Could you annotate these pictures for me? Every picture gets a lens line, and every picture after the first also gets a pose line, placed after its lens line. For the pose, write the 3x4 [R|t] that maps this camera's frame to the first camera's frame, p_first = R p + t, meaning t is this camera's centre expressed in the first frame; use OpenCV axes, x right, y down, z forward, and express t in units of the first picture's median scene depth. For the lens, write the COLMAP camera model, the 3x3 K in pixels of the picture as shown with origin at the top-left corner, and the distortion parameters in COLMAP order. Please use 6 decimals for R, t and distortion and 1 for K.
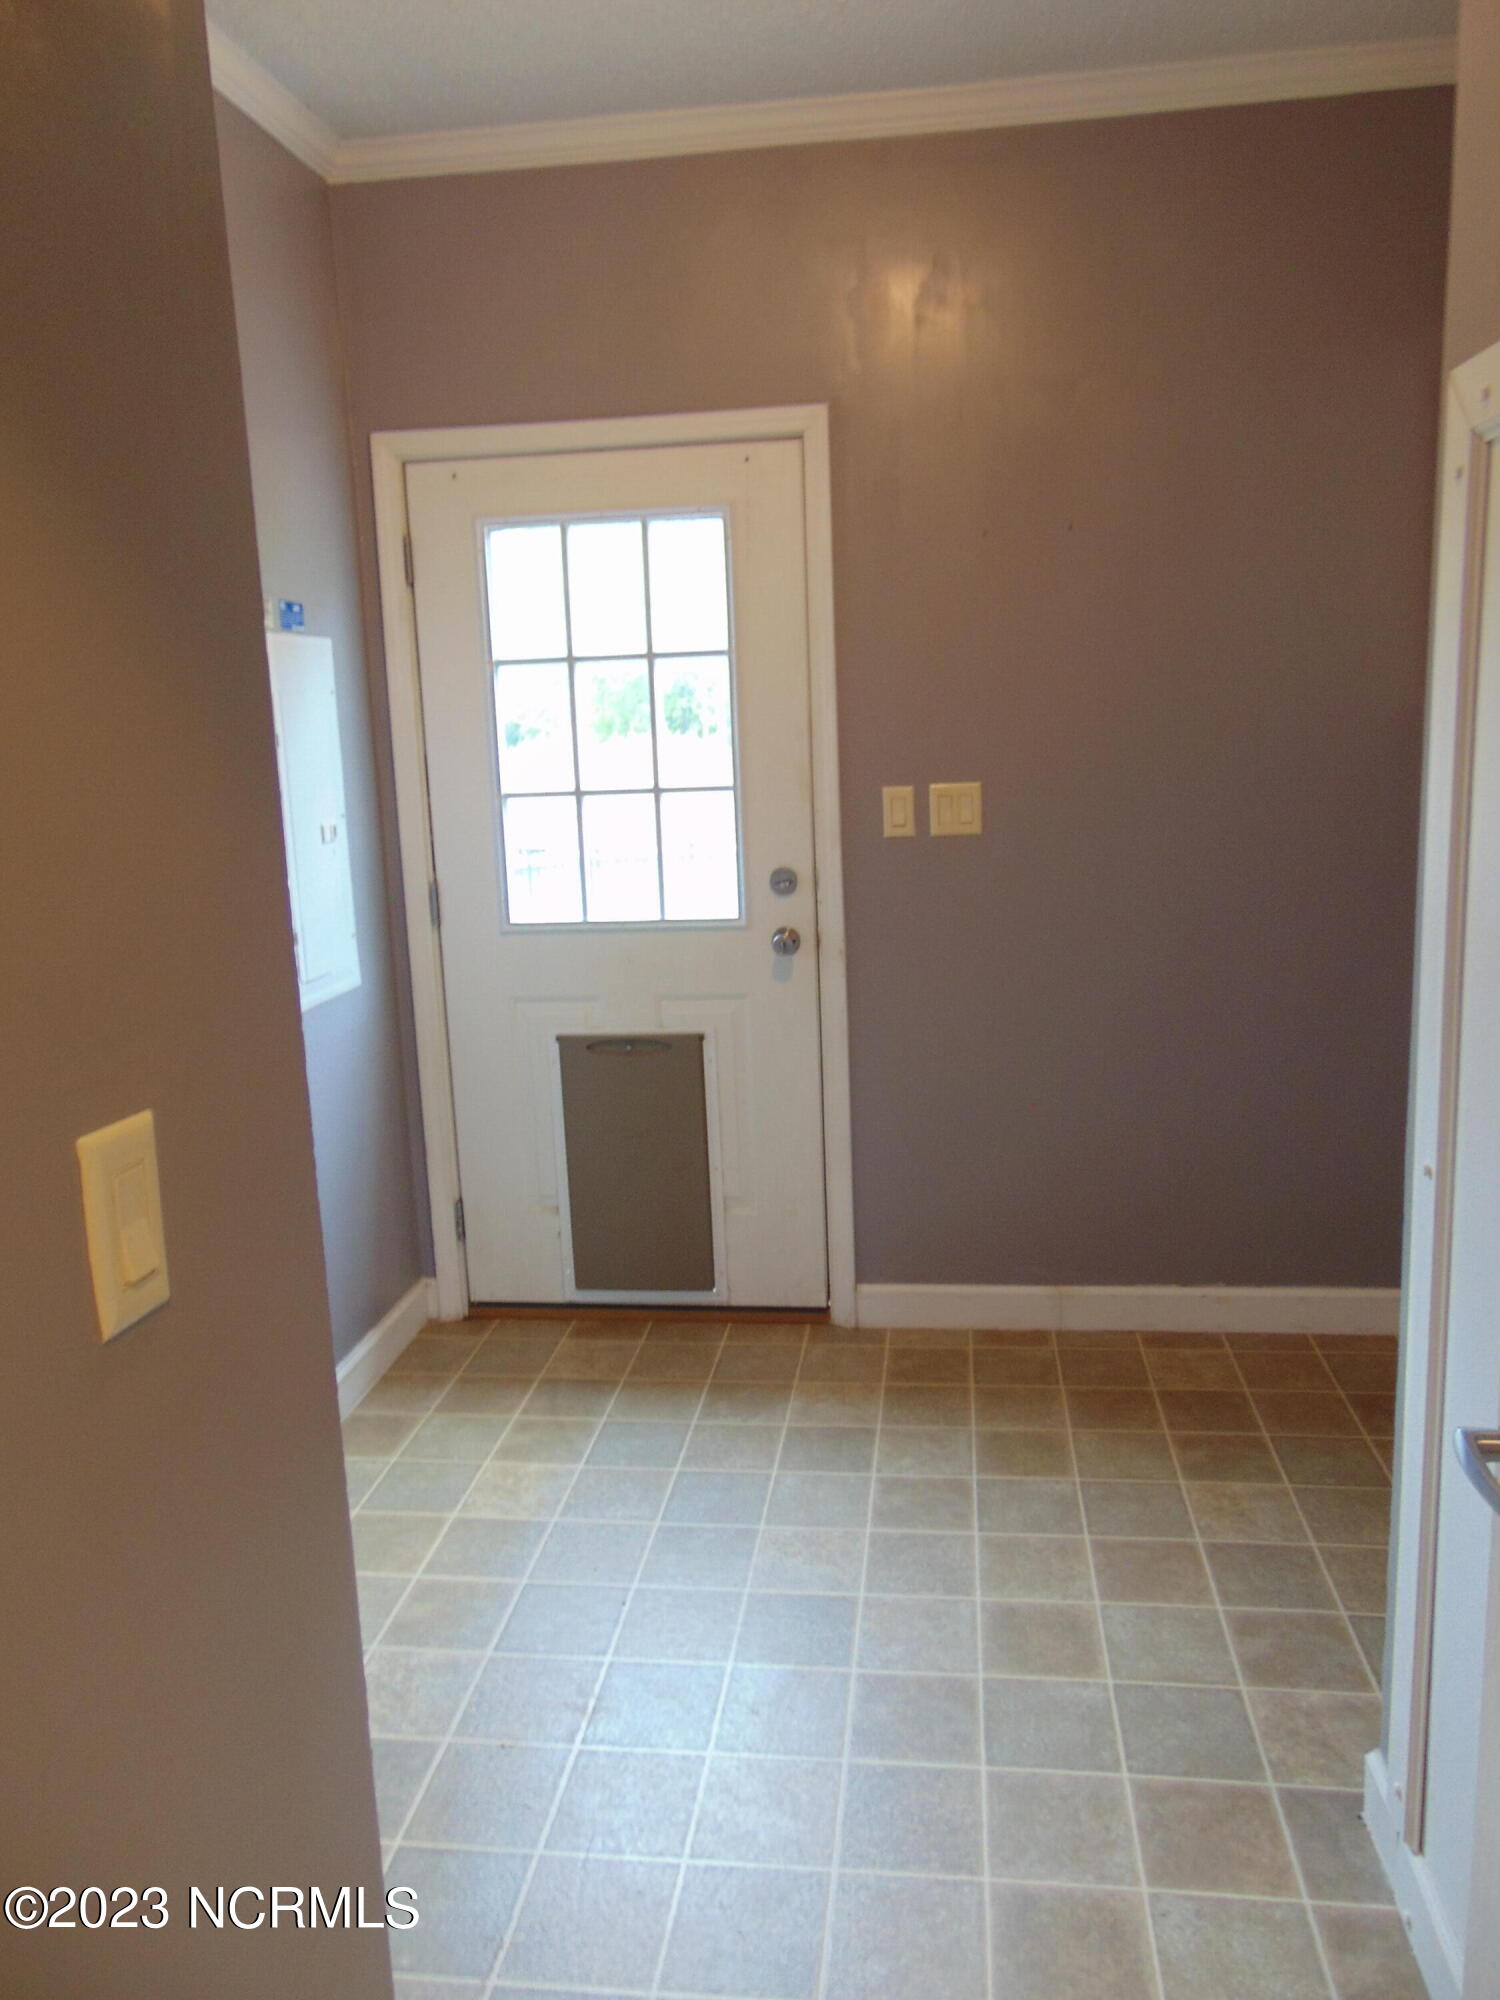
lens RADIAL K [[1496.4, 0, 764.6], [0, 1496.4, 1012.5], [0, 0, 1]] dist [-0.038288, 0.079148]
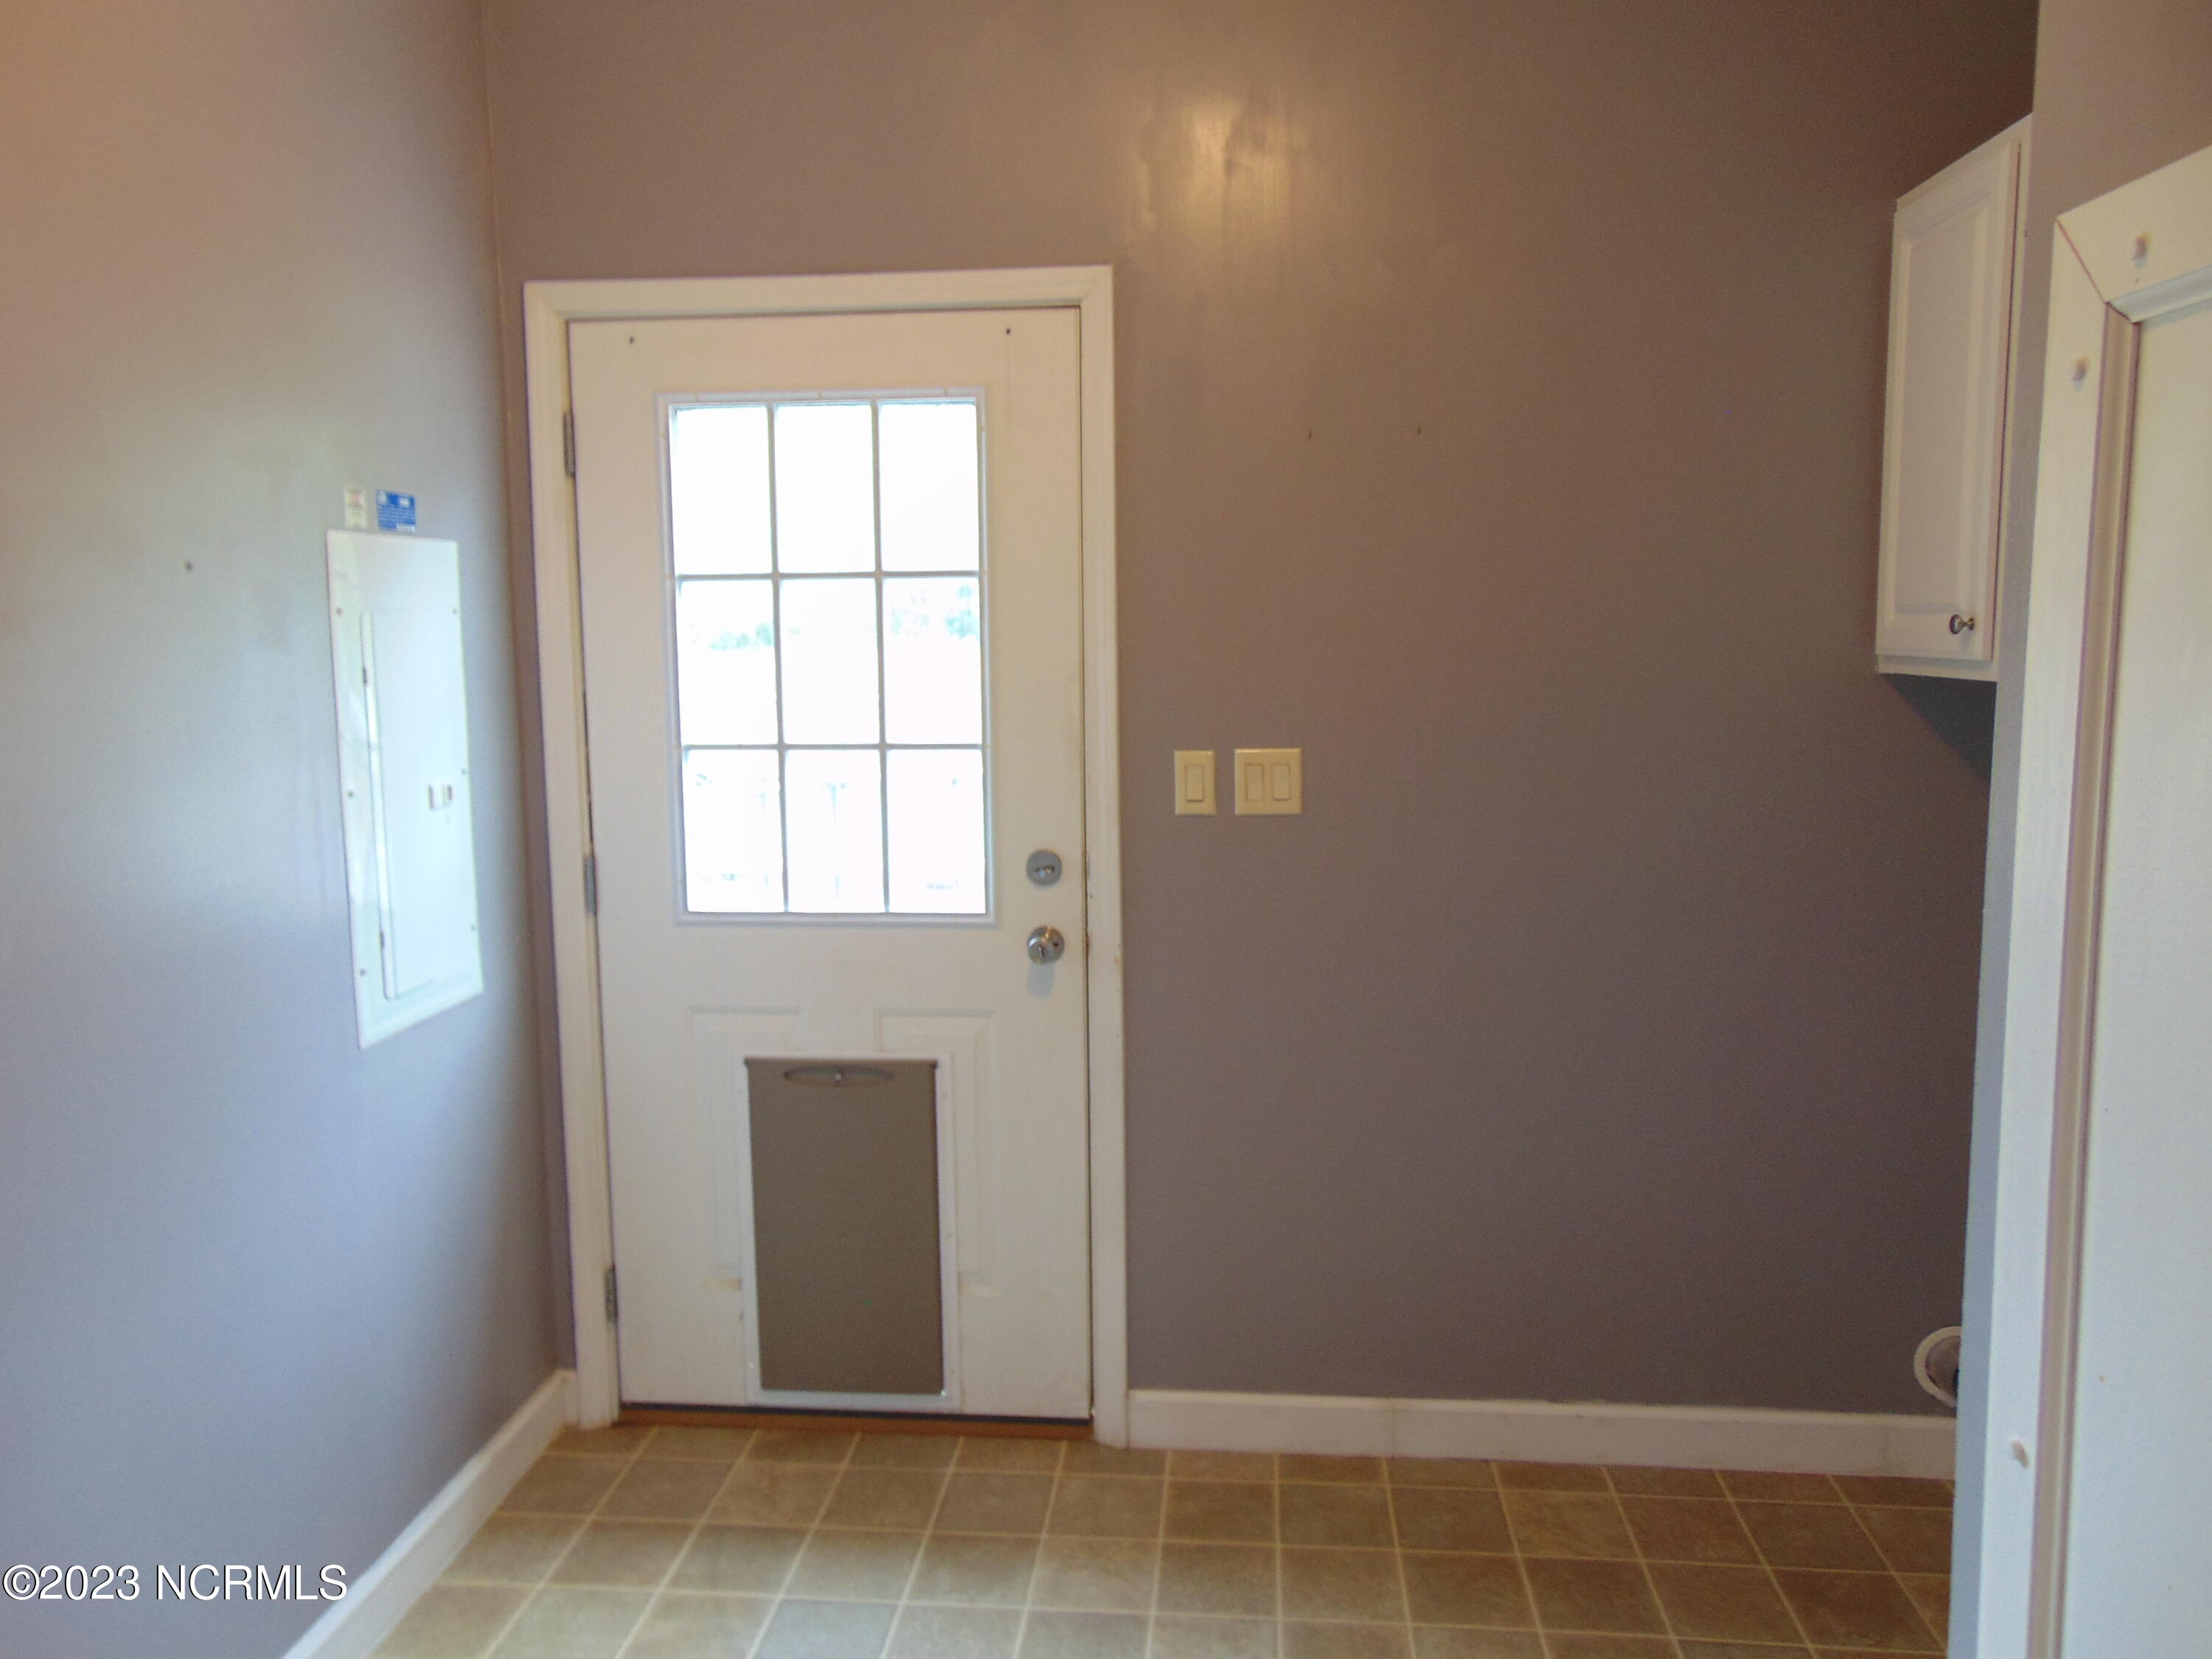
lens RADIAL K [[1655.0, 0, 1110.4], [0, 1655.0, 821.5], [0, 0, 1]] dist [-0.038288, 0.079148]
pose [[0.999003, 0.024006, 0.037631, 0.014207], [-0.021120, 0.996938, -0.075296, -0.047653], [-0.039323, 0.074426, 0.996451, 0.144959]]
